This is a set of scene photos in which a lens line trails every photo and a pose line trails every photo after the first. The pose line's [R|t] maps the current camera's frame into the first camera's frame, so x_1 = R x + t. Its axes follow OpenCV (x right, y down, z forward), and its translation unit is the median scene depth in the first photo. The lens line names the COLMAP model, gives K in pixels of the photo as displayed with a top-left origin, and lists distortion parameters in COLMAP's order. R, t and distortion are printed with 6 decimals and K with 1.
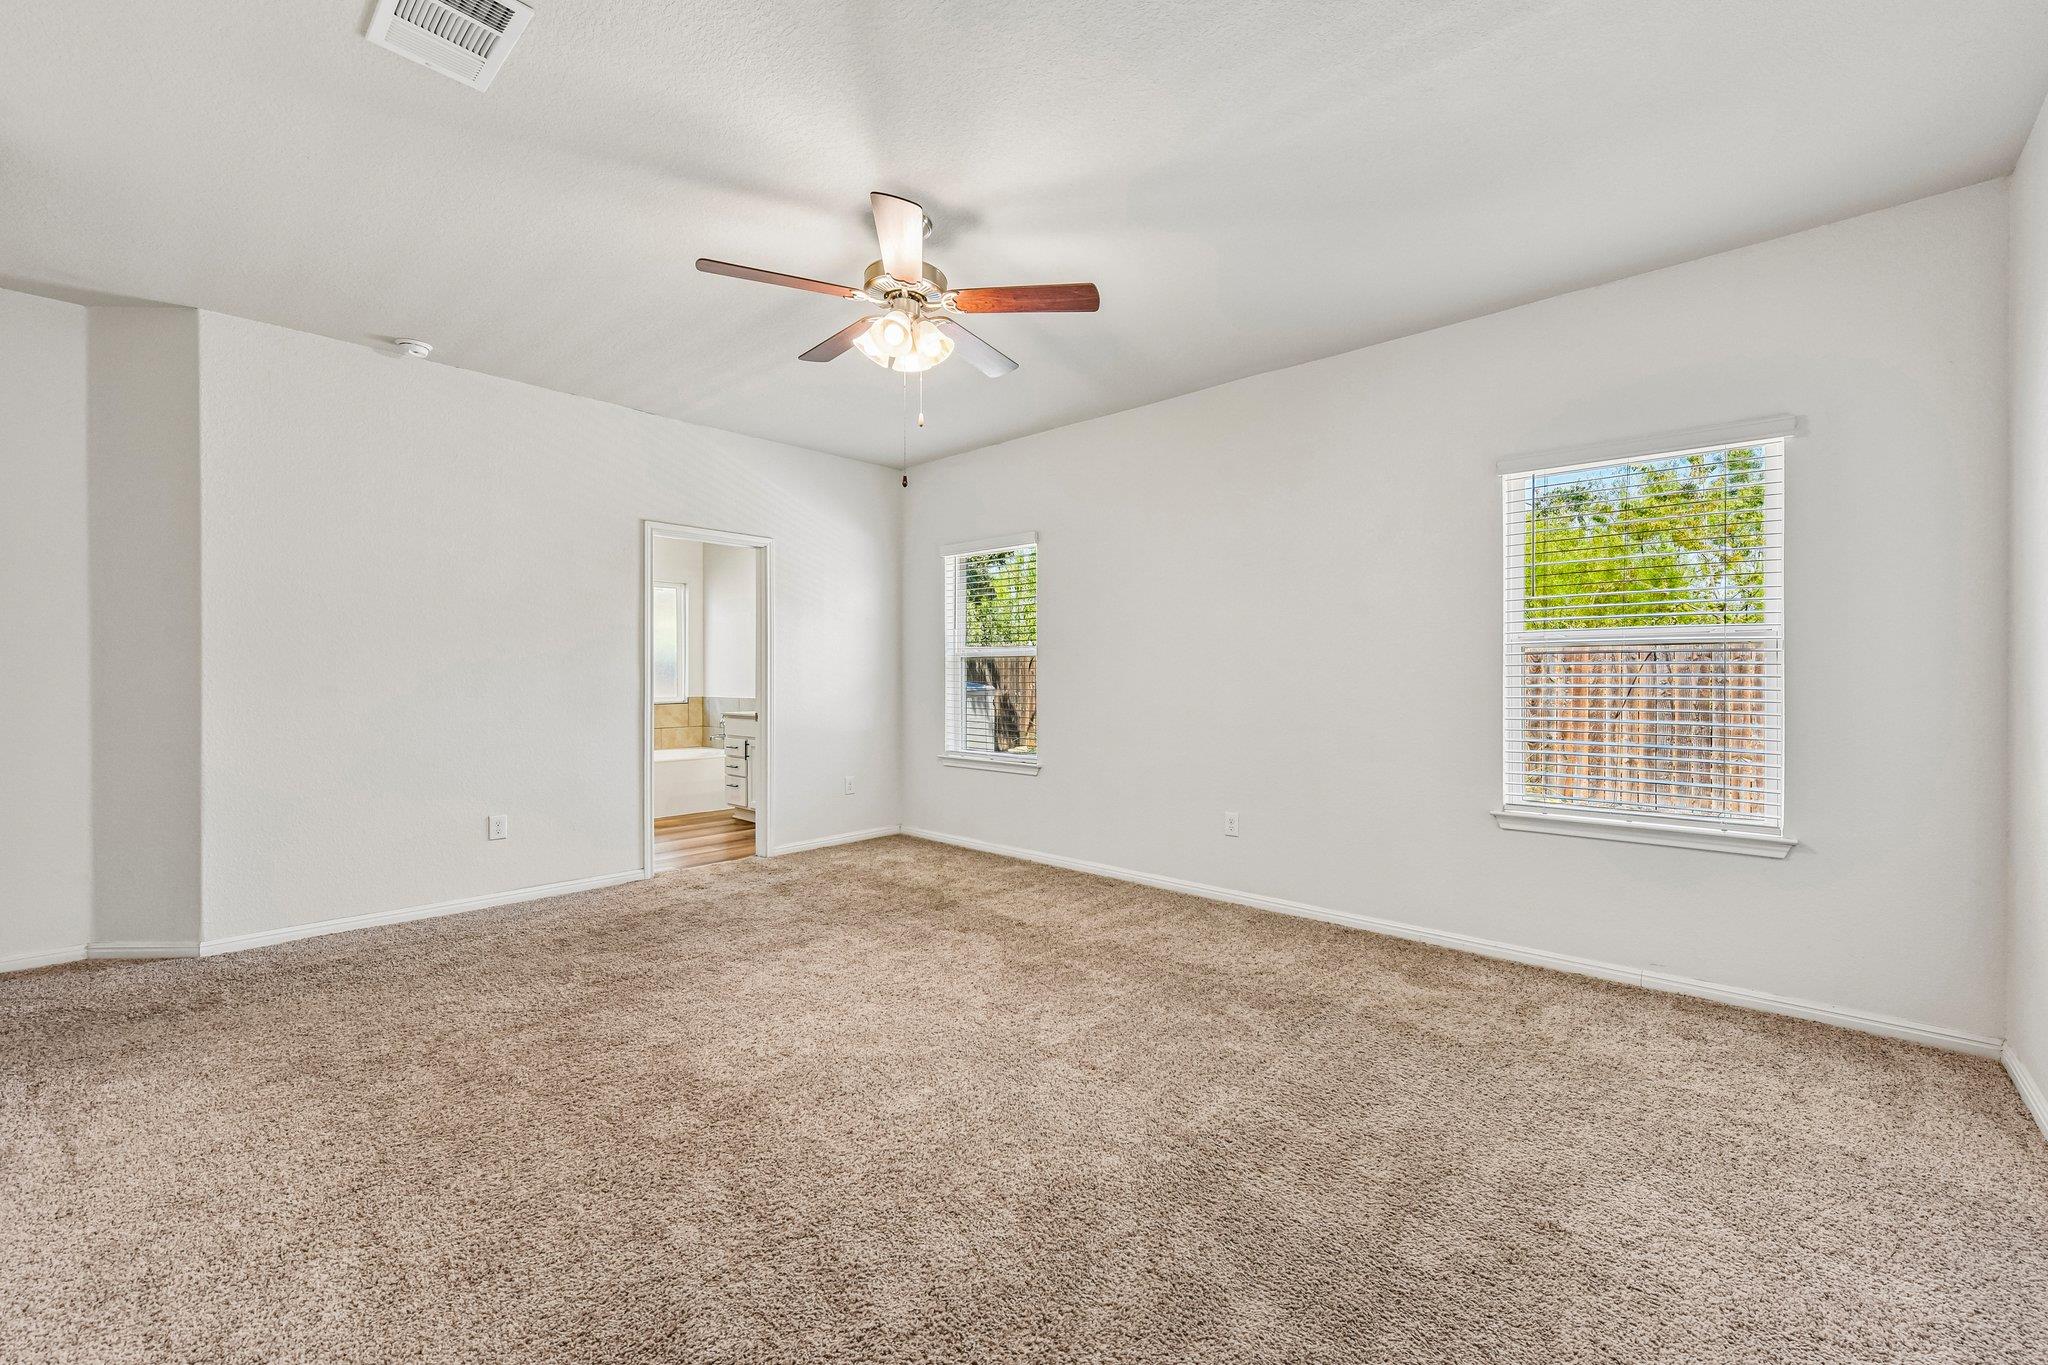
lens RADIAL K [[849.2, 0, 1024.0], [0, 849.2, 682.5], [0, 0, 1]] dist [0.001309, 0.000076]
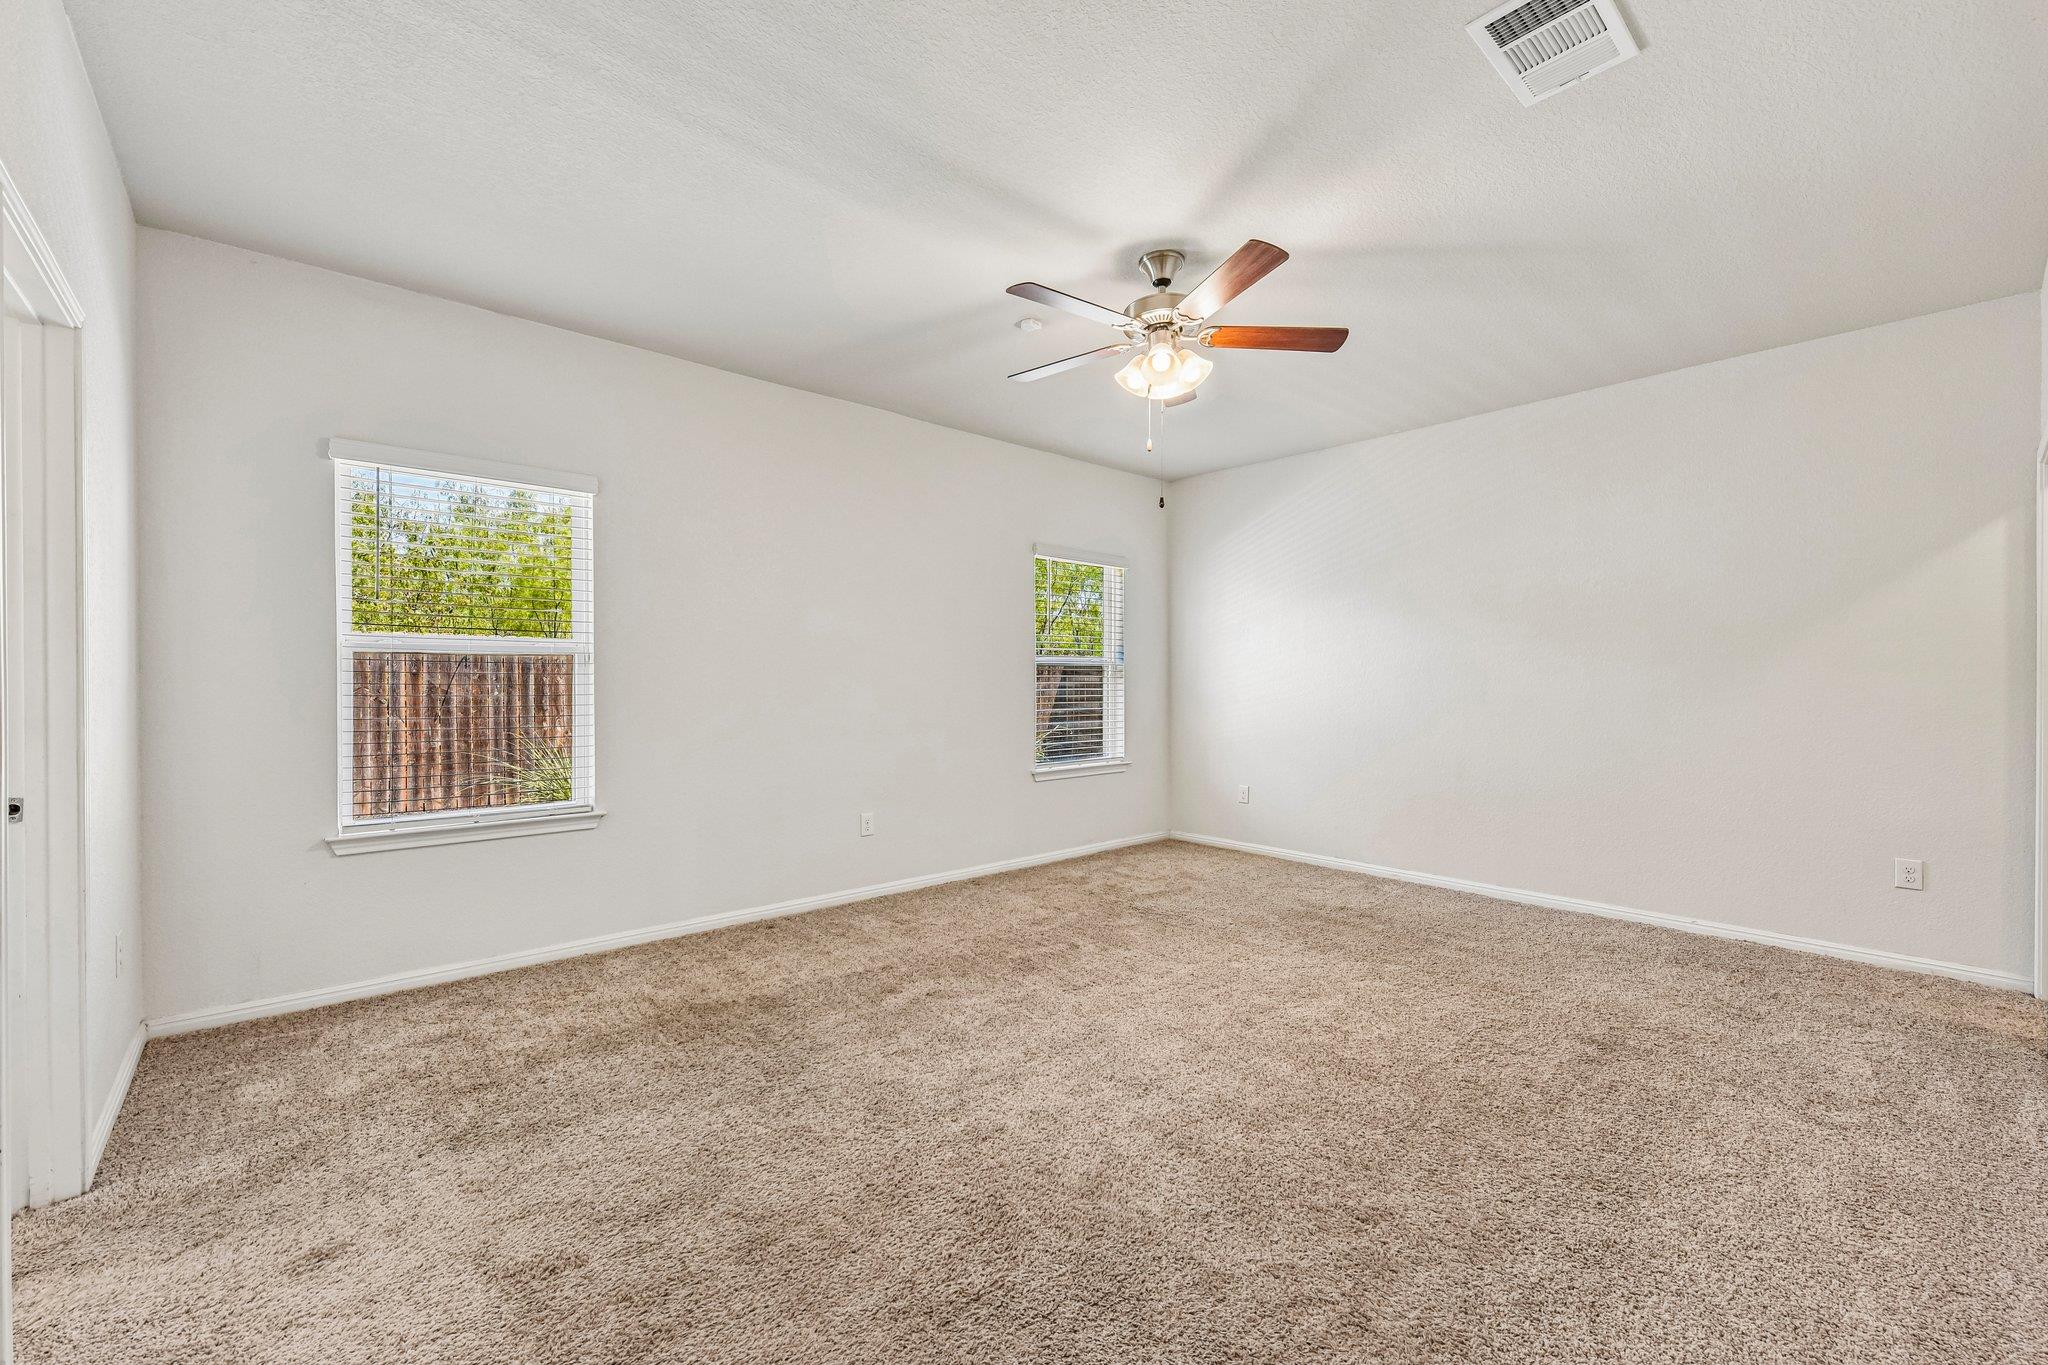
lens RADIAL K [[843.9, 0, 1024.0], [0, 843.9, 682.5], [0, 0, 1]] dist [-0.033815, -0.000029]
pose [[0.077268, 0.001826, 0.997009, -0.822665], [0.007519, 0.999969, -0.002414, -0.005854], [-0.996982, 0.007683, 0.077252, 0.757440]]
